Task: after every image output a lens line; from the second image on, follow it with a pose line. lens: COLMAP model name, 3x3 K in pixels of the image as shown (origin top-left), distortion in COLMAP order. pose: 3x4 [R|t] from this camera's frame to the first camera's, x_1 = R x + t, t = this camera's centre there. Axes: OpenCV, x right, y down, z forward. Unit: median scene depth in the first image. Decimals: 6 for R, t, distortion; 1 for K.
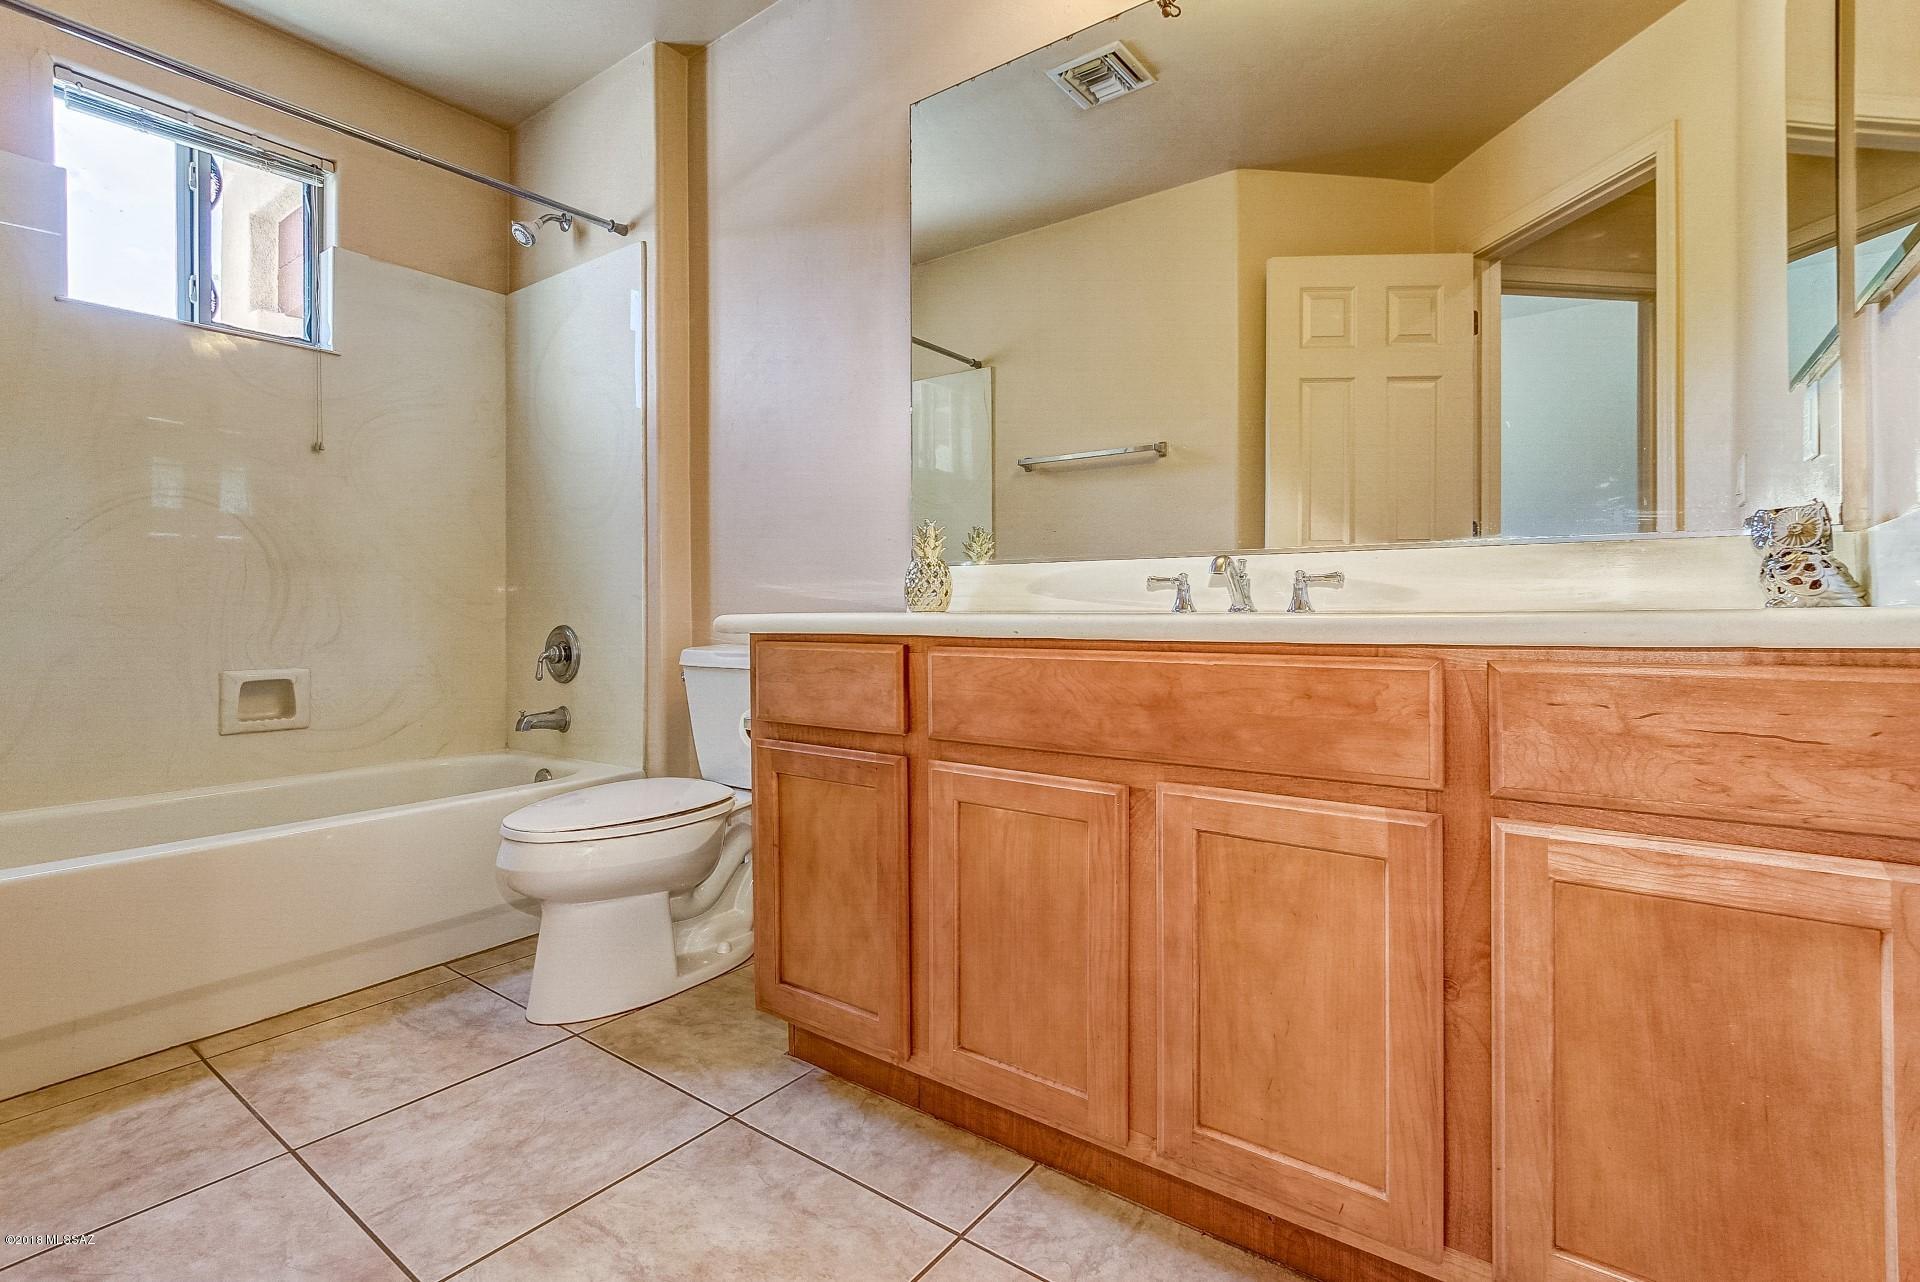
lens RADIAL K [[887.8, 0, 960.1], [0, 887.8, 625.7], [0, 0, 1]] dist [-0.000056, -0.000002]
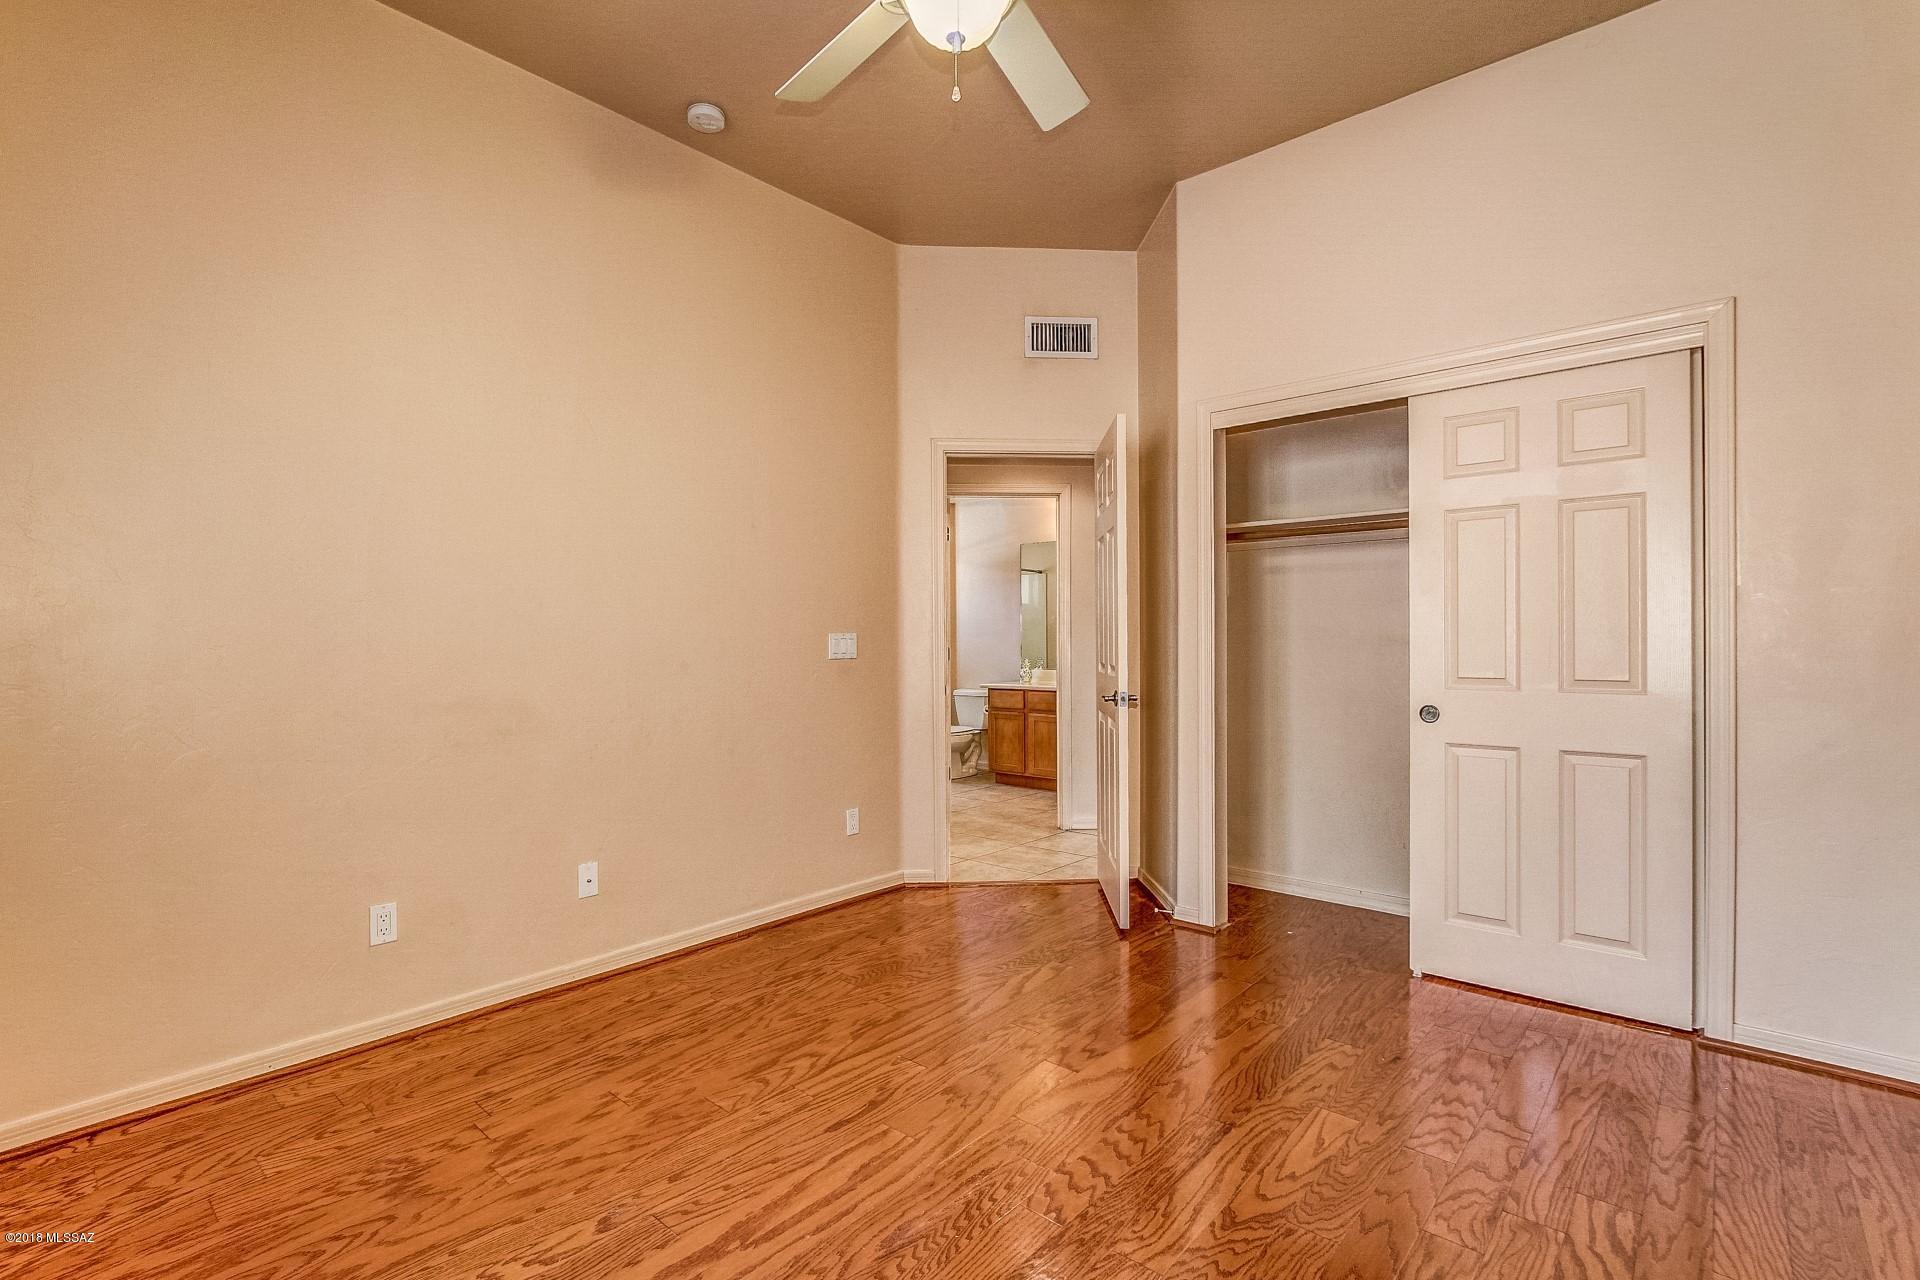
lens RADIAL K [[887.8, 0, 960.2], [0, 887.8, 646.1], [0, 0, 1]] dist [-0.000056, -0.000002]
pose [[0.996774, -0.003844, -0.080168, -0.013105], [0.002735, 0.999899, -0.013939, -0.153829], [0.080213, 0.013674, 0.996684, -3.806424]]
